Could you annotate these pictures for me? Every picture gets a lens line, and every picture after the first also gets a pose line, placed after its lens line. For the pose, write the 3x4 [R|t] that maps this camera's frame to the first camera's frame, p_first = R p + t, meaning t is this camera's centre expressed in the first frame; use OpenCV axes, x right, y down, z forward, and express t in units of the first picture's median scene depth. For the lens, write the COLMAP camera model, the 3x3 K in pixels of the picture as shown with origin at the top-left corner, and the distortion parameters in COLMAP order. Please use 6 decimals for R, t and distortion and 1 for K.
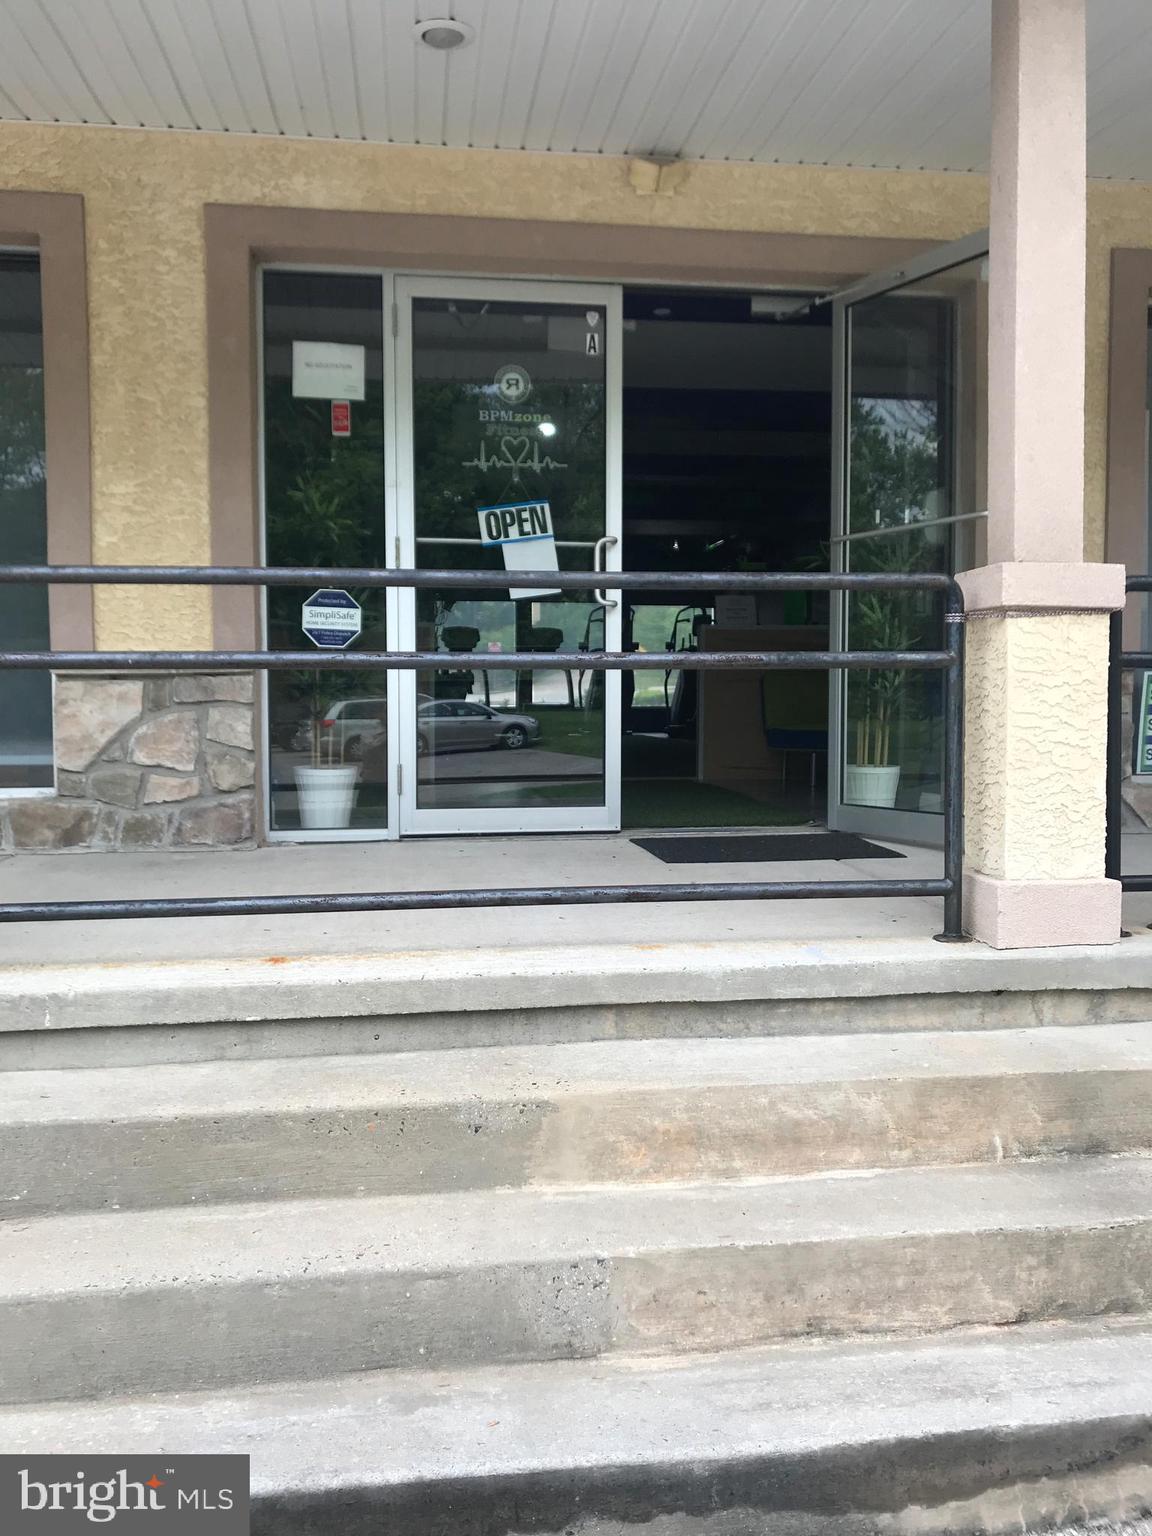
lens RADIAL K [[1235.0, 0, 570.3], [0, 1235.0, 759.3], [0, 0, 1]] dist [0.090877, -0.204774]
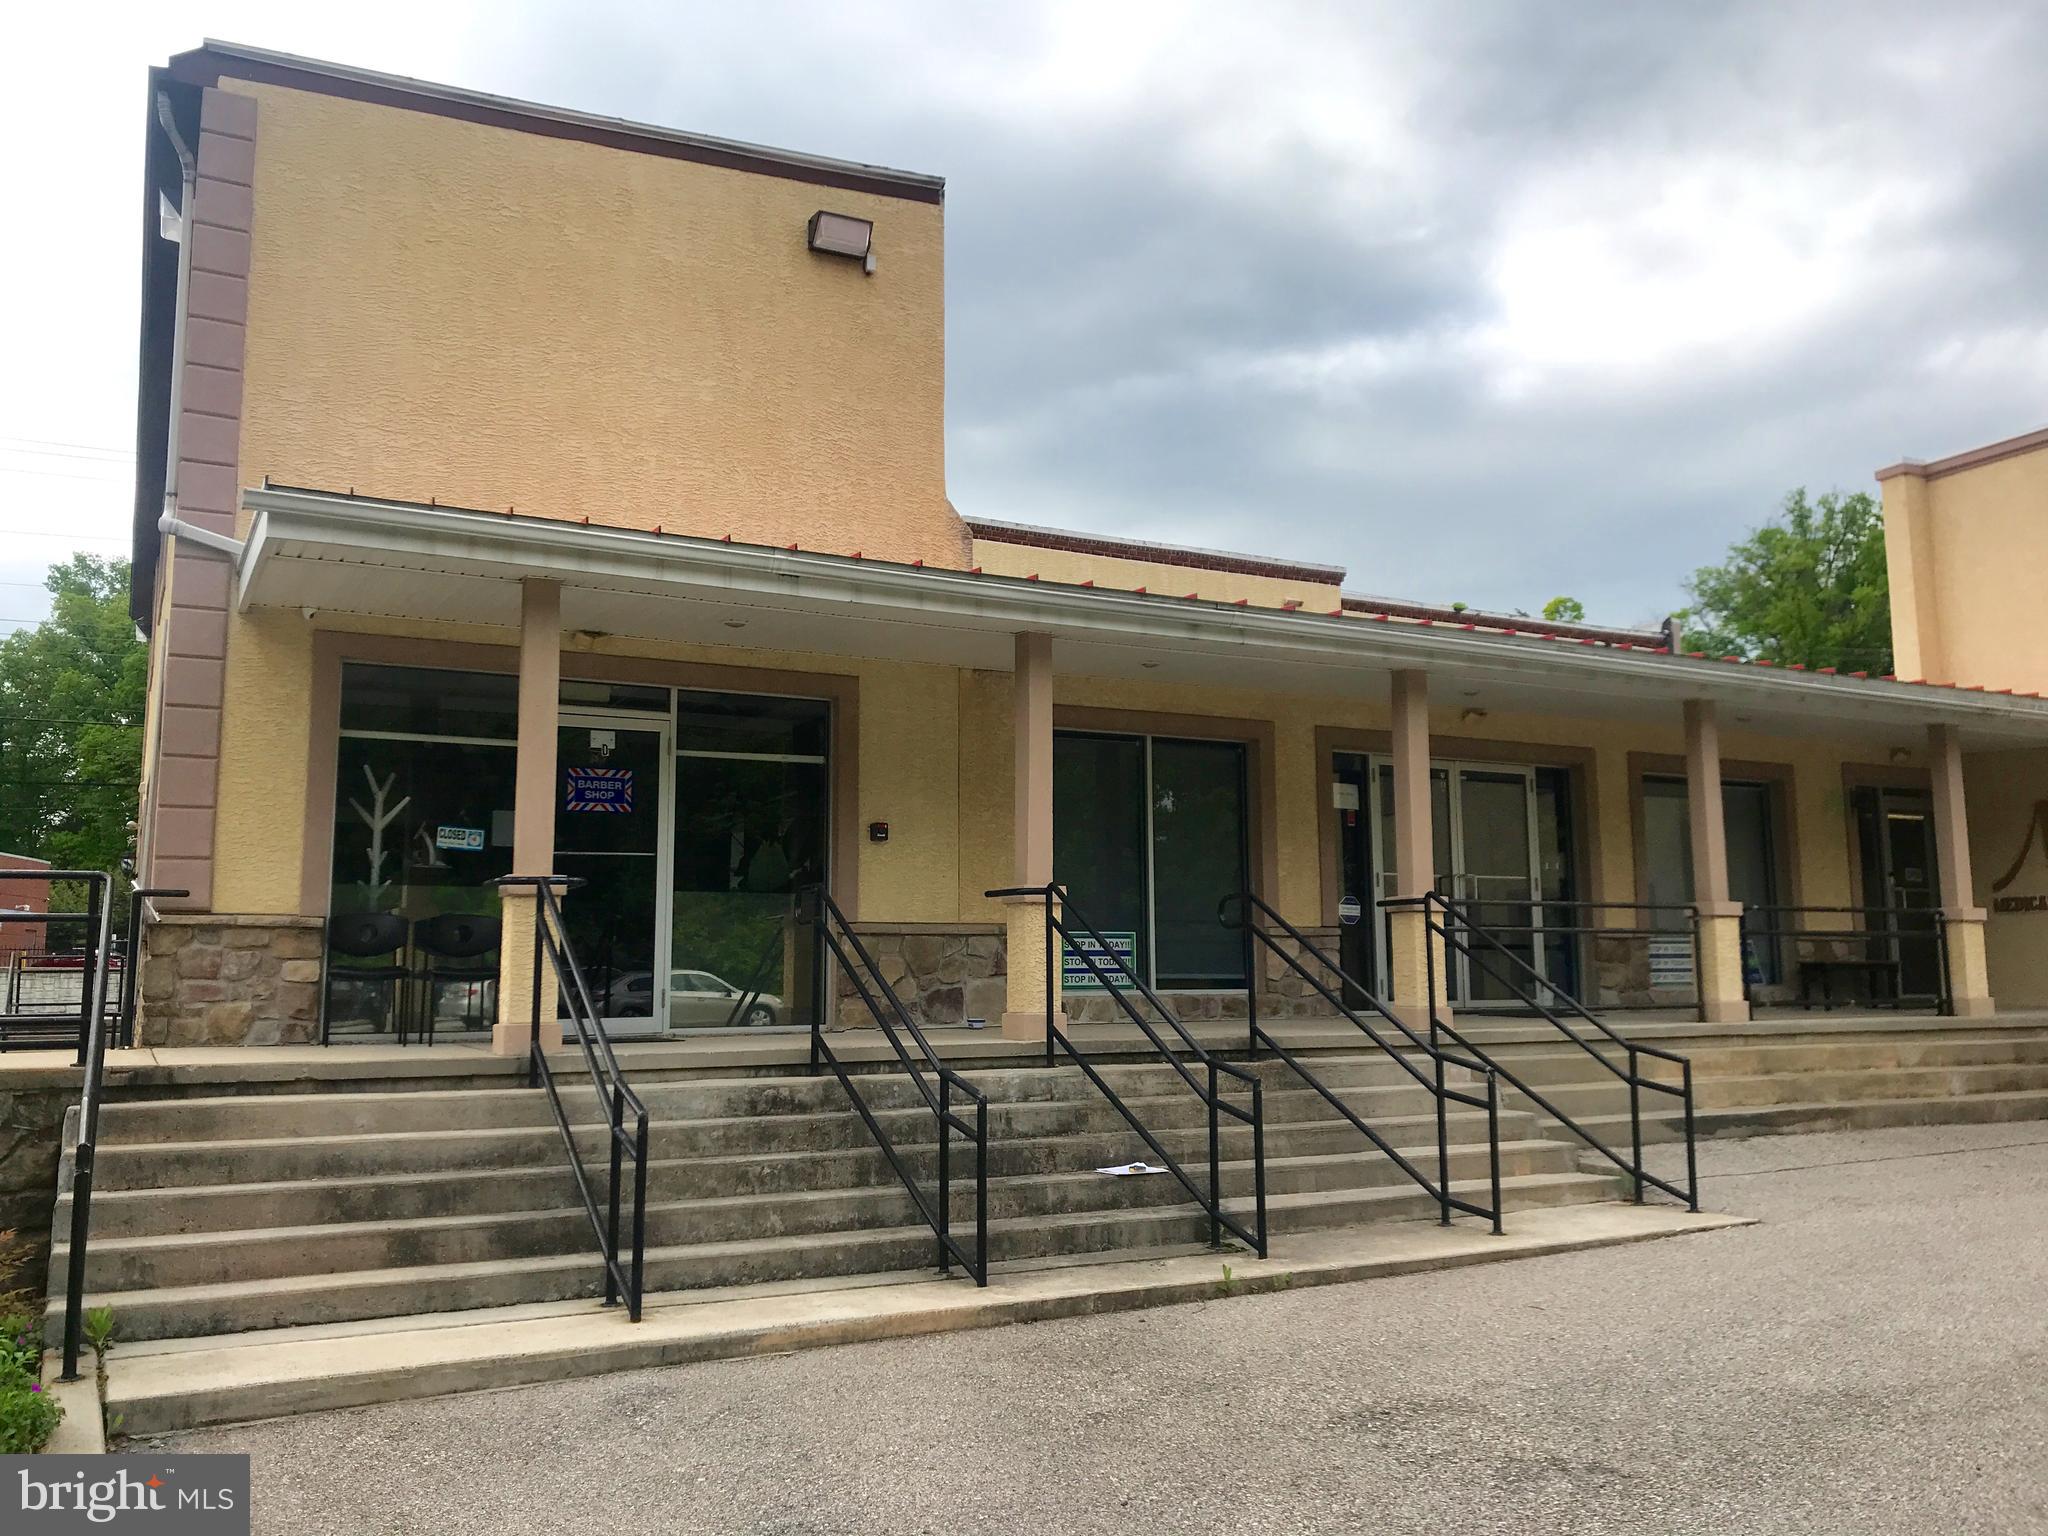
lens RADIAL K [[1646.7, 0, 1018.3], [0, 1646.7, 761.6], [0, 0, 1]] dist [0.090877, -0.204774]
pose [[0.942622, 0.041029, 0.331333, -1.792683], [0.020834, 0.983257, -0.181029, 0.146939], [-0.333213, 0.177545, 0.925984, -1.579038]]
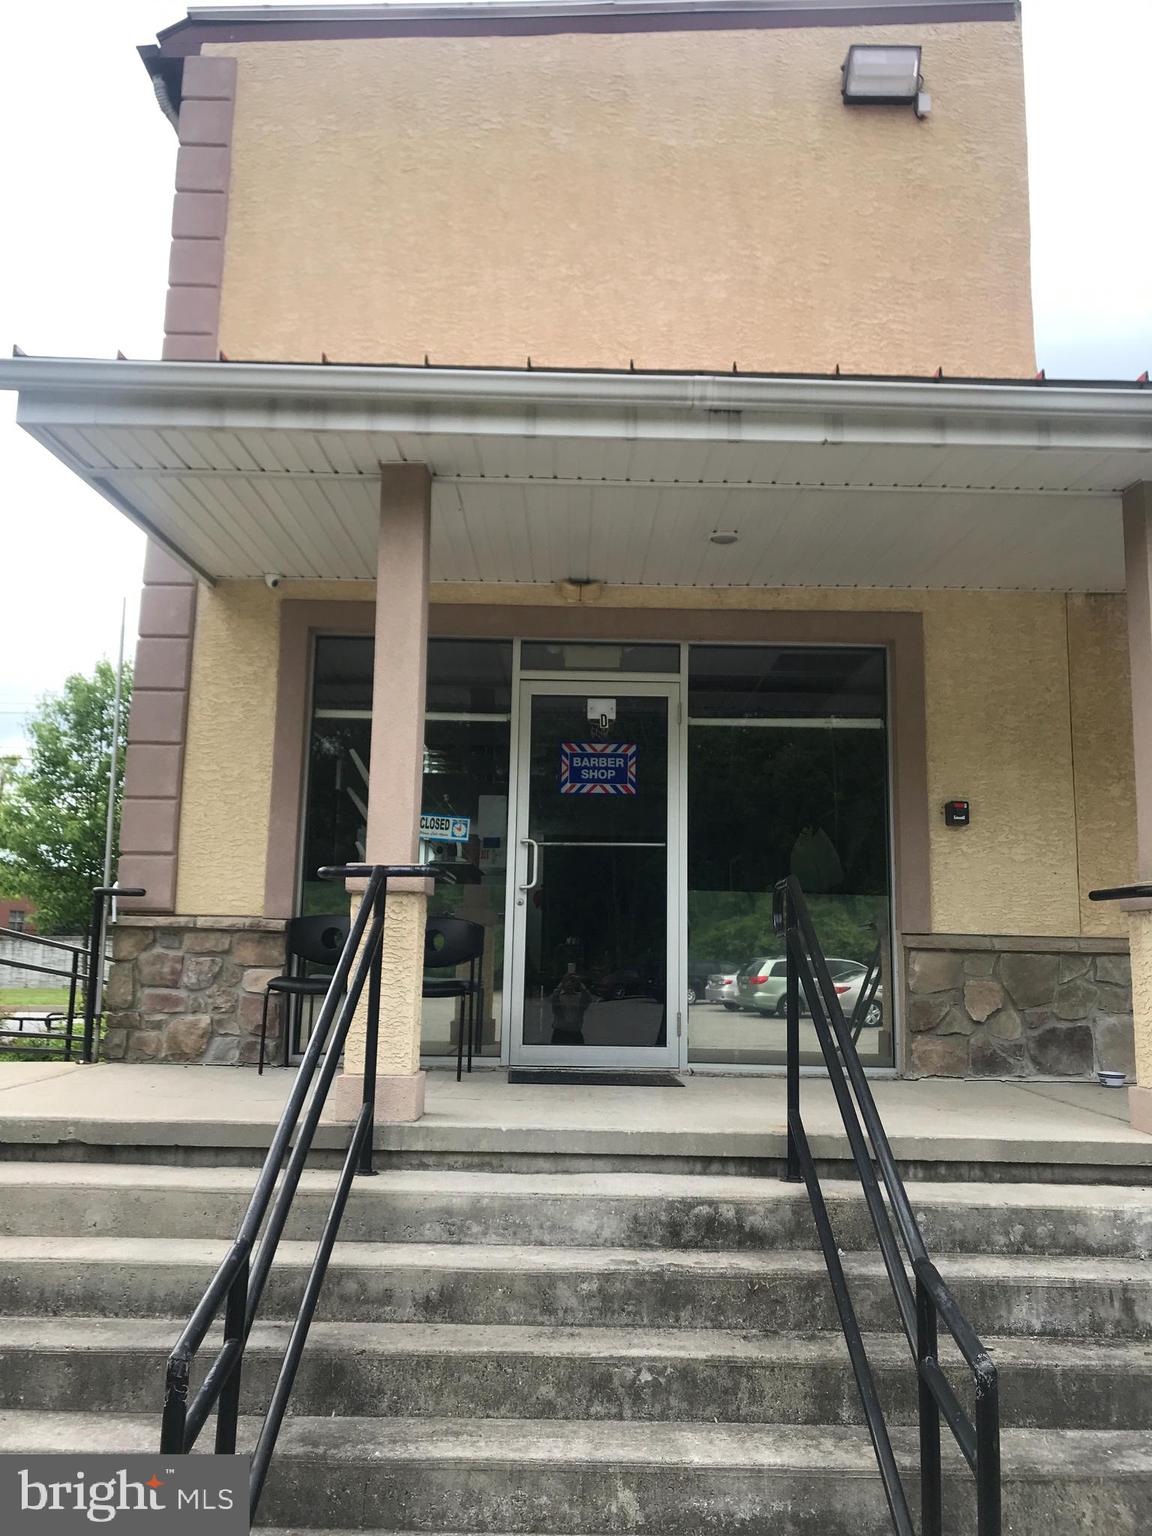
lens RADIAL K [[1276.4, 0, 580.0], [0, 1276.4, 743.4], [0, 0, 1]] dist [0.016309, 0.003381]
pose [[0.991642, 0.001164, -0.129015, -1.321084], [-0.029852, 0.974894, -0.220660, 0.033263], [0.125519, 0.222667, 0.966780, -0.478456]]
